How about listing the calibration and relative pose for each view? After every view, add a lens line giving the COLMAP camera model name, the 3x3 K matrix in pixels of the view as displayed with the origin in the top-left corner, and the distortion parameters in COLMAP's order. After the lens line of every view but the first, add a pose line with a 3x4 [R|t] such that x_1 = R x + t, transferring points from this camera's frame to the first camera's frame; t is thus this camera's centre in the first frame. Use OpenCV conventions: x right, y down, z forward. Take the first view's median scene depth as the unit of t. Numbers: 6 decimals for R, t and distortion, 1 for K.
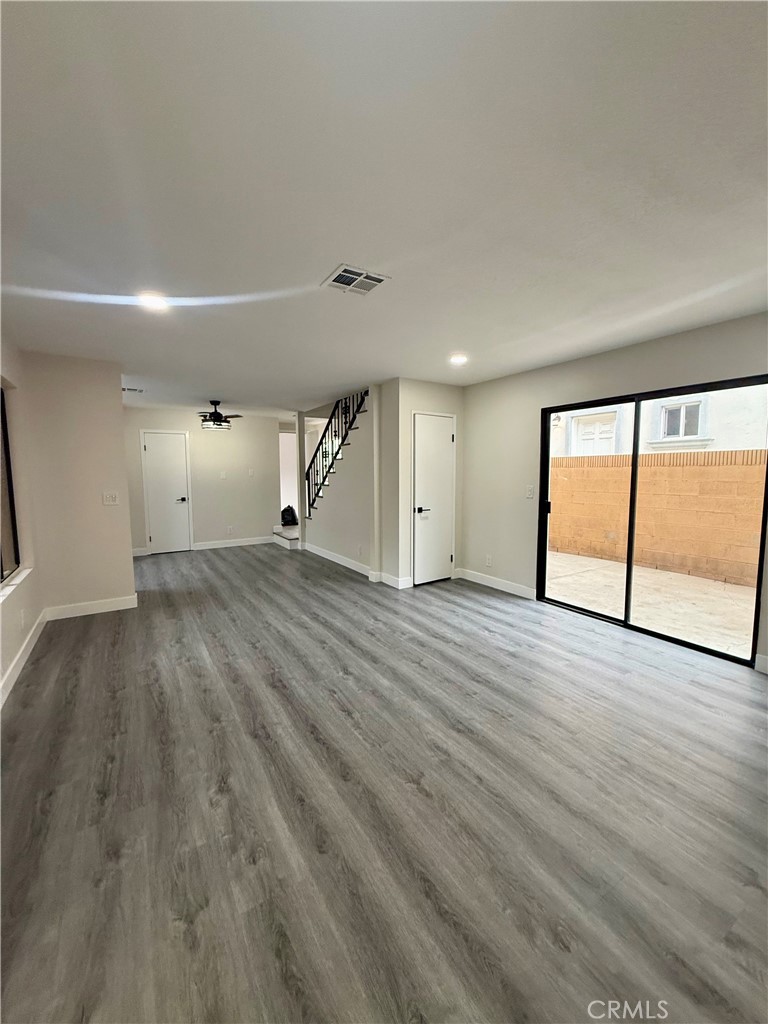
lens RADIAL K [[412.0, 0, 381.8], [0, 412.0, 511.3], [0, 0, 1]] dist [-0.000841, -0.000412]
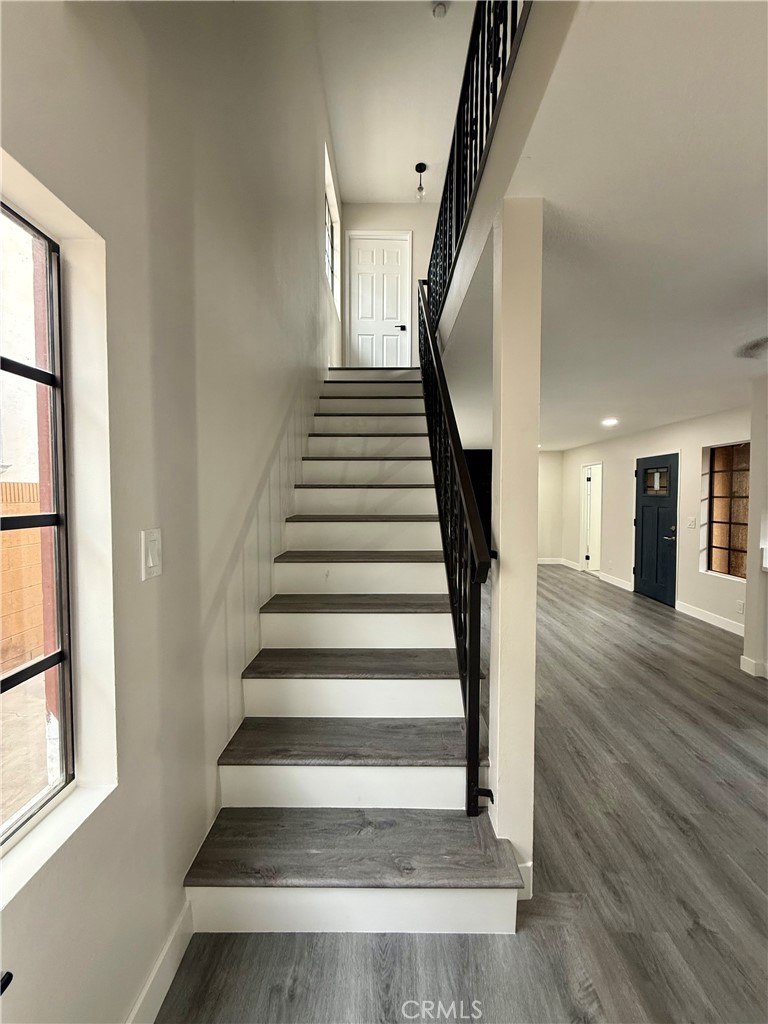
lens RADIAL K [[412.0, 0, 385.2], [0, 412.0, 508.9], [0, 0, 1]] dist [-0.000841, -0.000412]
pose [[-0.845248, -0.008775, 0.534303, -0.603624], [0.060601, 0.991841, 0.112157, -0.318370], [-0.530928, 0.127180, -0.837819, 2.876540]]
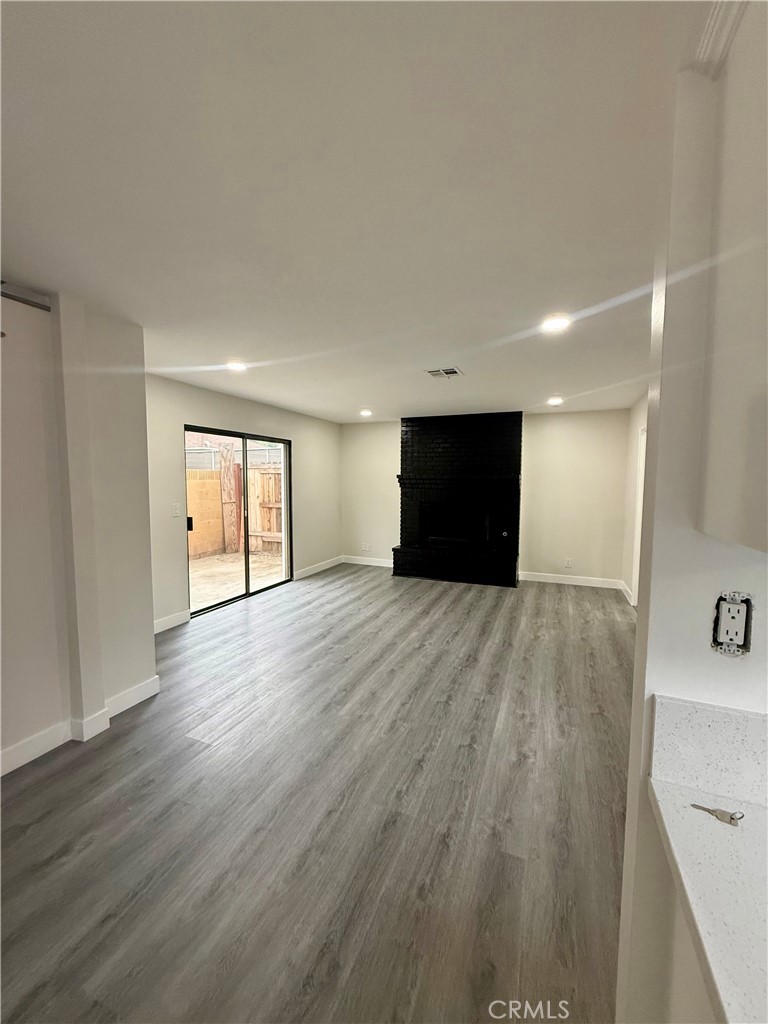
lens RADIAL K [[412.0, 0, 383.2], [0, 412.0, 512.6], [0, 0, 1]] dist [-0.000841, -0.000412]
pose [[-0.582889, -0.064143, 0.810016, -0.970153], [0.074873, 0.988398, 0.132147, -0.187995], [-0.809095, 0.137675, -0.571324, 1.674031]]
